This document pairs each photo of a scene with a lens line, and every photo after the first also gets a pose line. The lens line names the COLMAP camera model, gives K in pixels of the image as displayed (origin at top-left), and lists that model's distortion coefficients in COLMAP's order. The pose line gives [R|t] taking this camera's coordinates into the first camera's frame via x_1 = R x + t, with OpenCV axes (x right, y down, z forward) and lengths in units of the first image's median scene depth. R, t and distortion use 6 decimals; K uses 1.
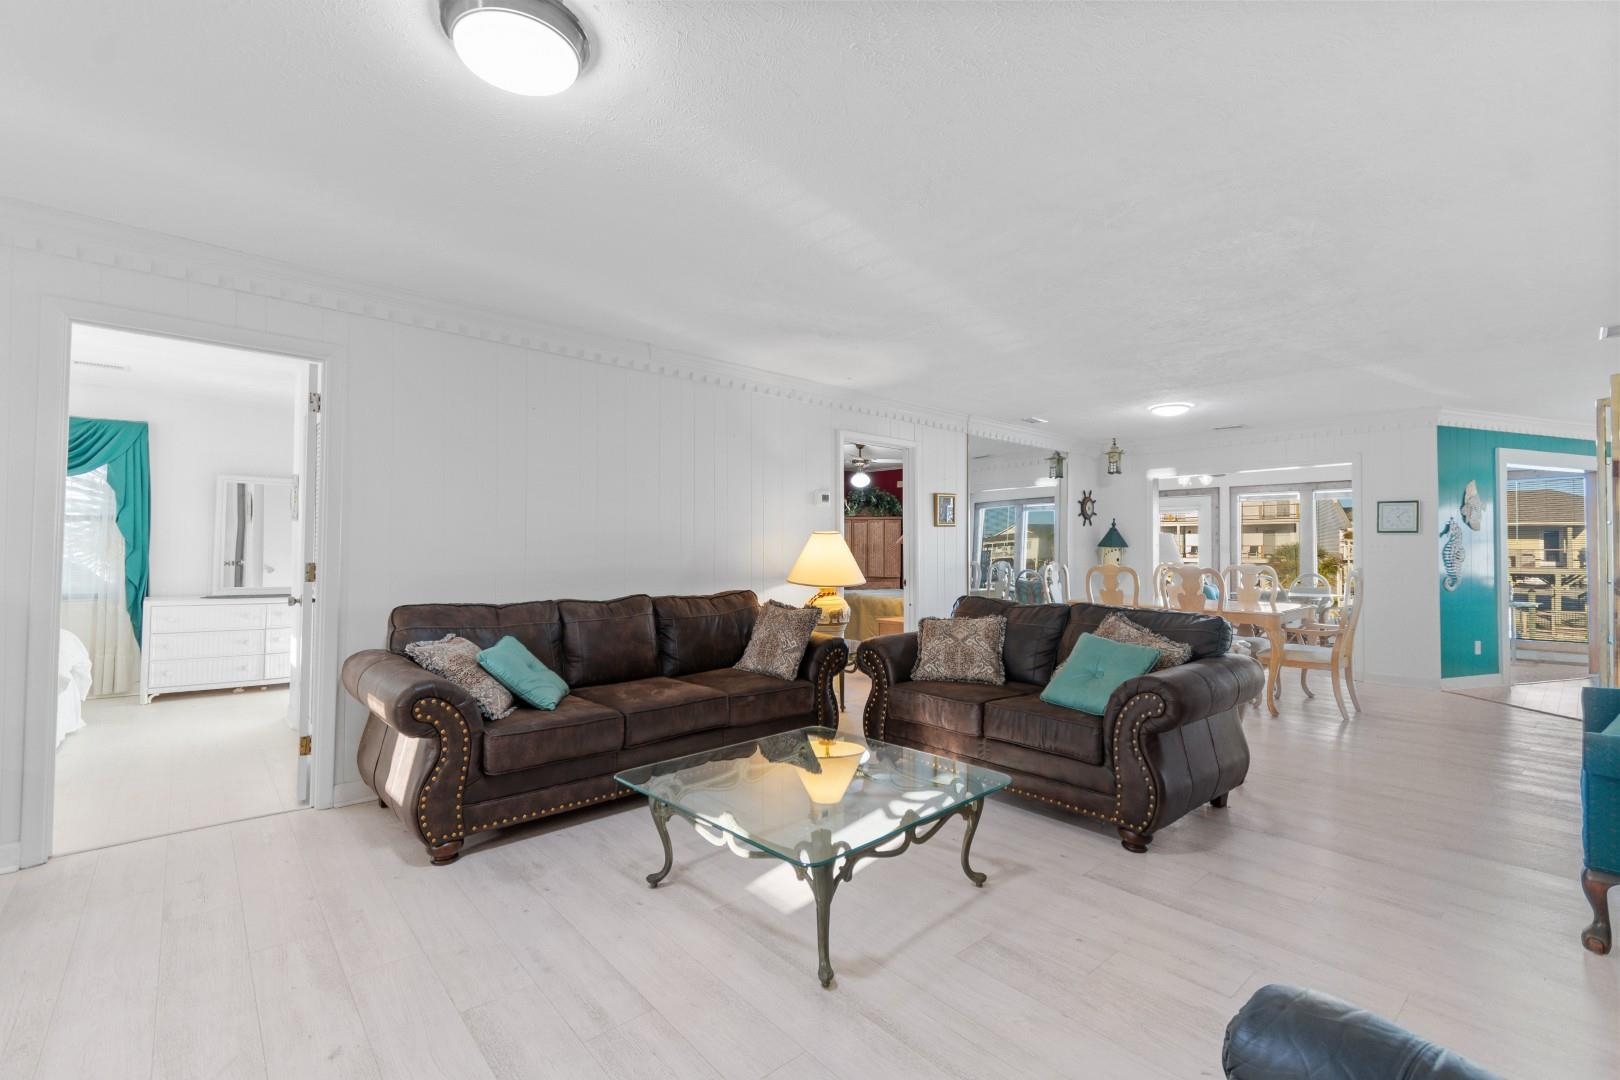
lens RADIAL K [[714.0, 0, 813.2], [0, 714.0, 544.9], [0, 0, 1]] dist [0.003198, -0.001972]
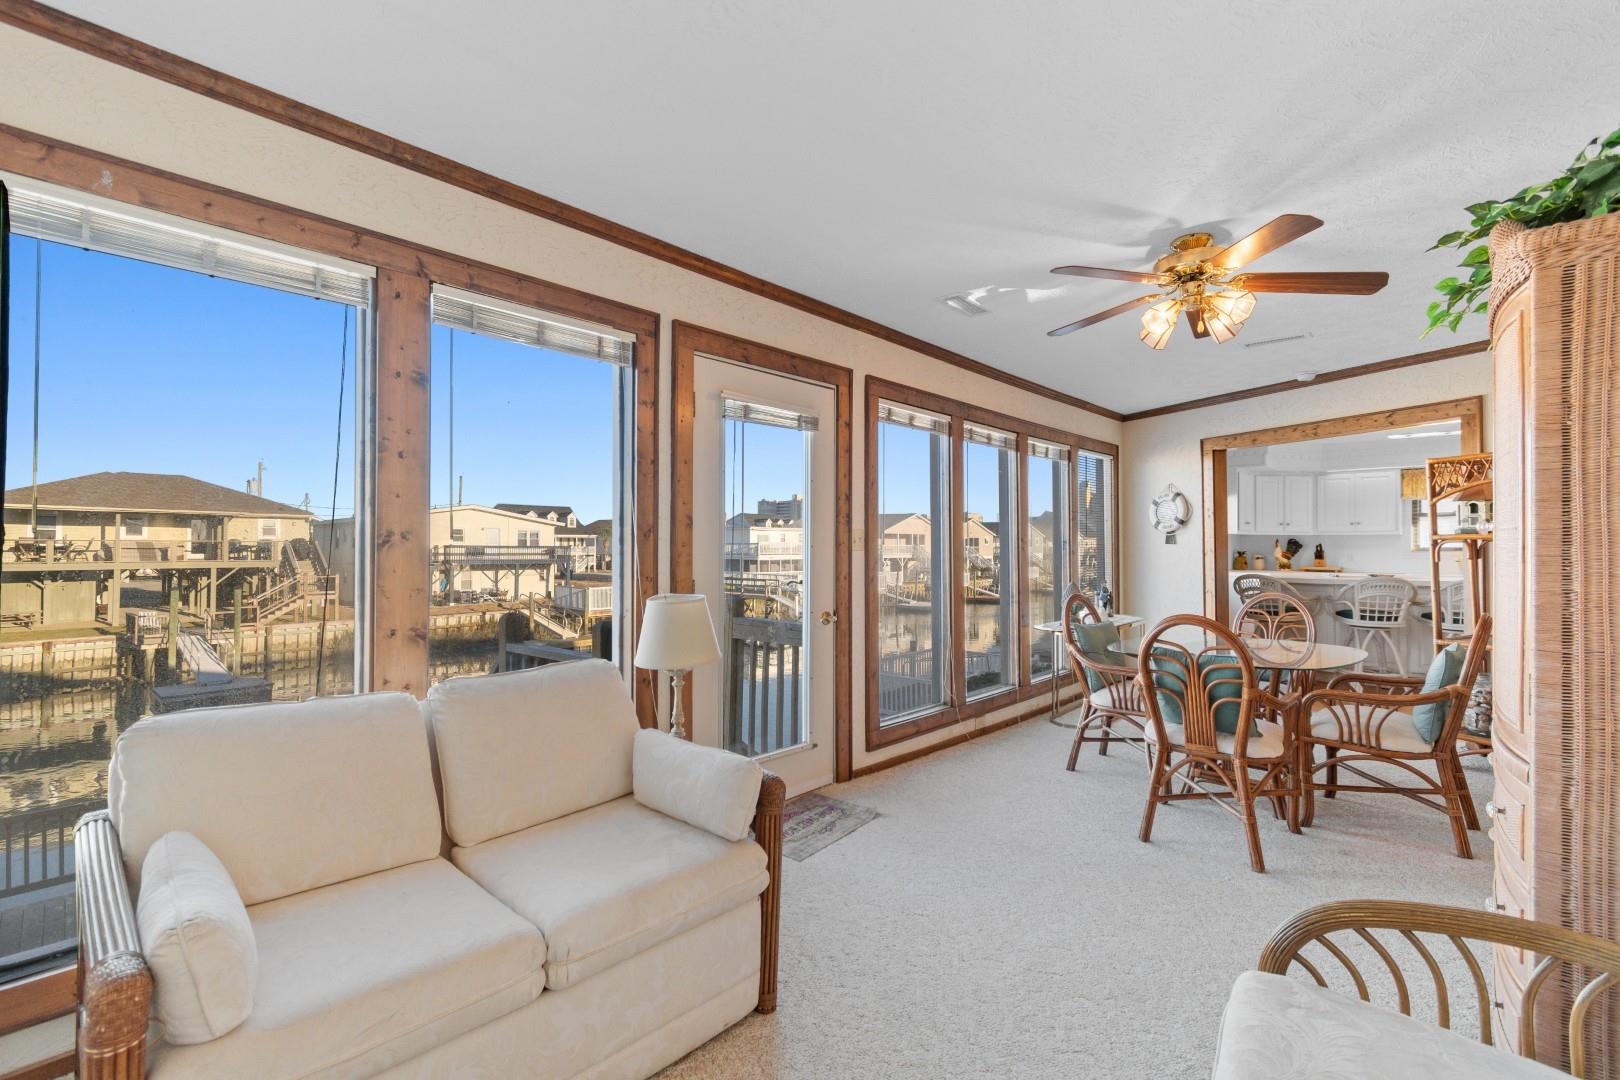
lens RADIAL K [[714.0, 0, 812.5], [0, 714.0, 542.1], [0, 0, 1]] dist [0.003198, -0.001972]
pose [[-0.071334, 0.001863, 0.997451, 0.265365], [-0.011463, 0.999931, -0.002688, 0.009738], [-0.997387, -0.011625, -0.071308, 1.334345]]
